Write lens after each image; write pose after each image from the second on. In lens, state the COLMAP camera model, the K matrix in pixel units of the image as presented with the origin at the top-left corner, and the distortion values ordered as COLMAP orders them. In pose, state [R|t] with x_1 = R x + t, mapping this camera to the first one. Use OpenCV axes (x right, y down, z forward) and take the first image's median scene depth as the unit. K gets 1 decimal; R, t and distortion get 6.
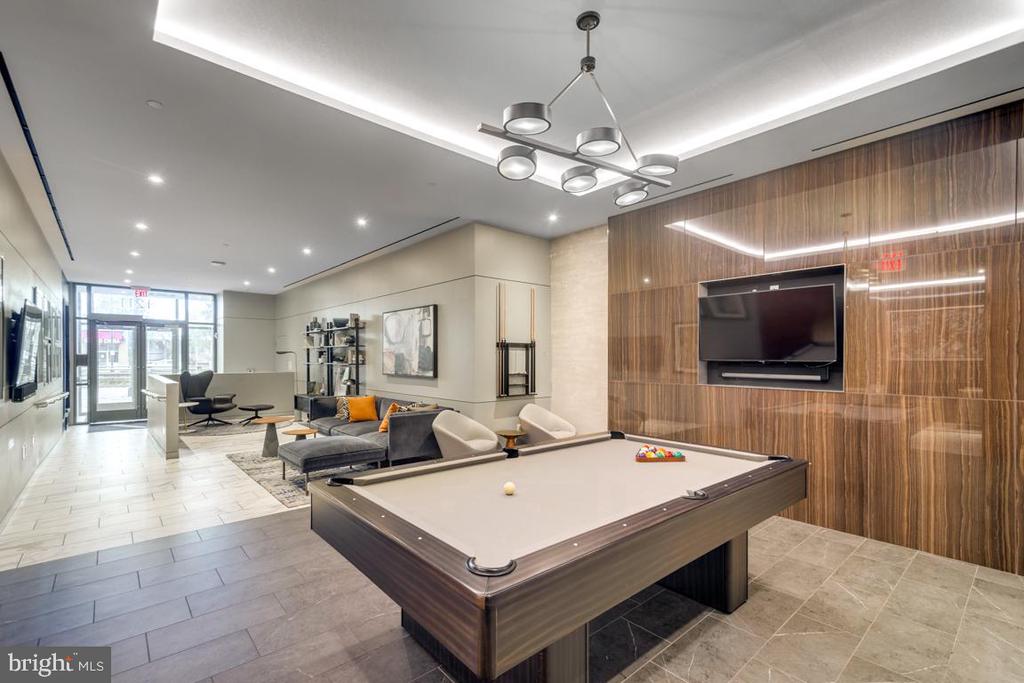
lens RADIAL K [[452.6, 0, 511.8], [0, 452.6, 350.4], [0, 0, 1]] dist [0.004499, 0.000268]
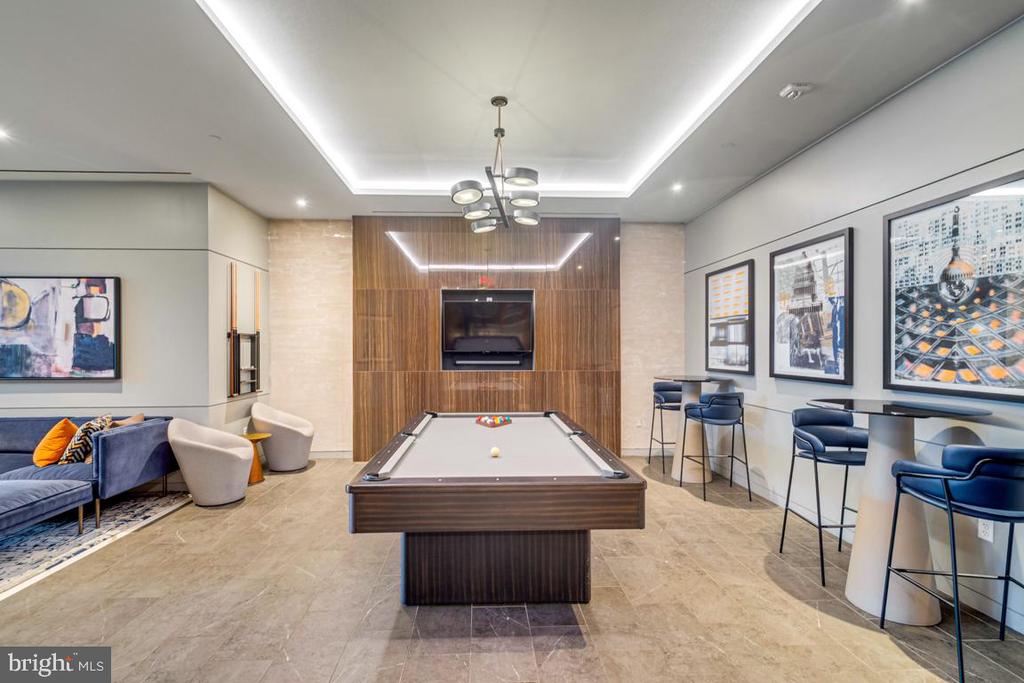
lens RADIAL K [[452.6, 0, 510.7], [0, 452.6, 344.9], [0, 0, 1]] dist [0.004499, 0.000268]
pose [[0.618796, 0.002799, 0.785547, -0.351665], [-0.009108, 0.999952, 0.003612, -0.002071], [-0.785499, -0.009390, 0.618791, 0.059389]]
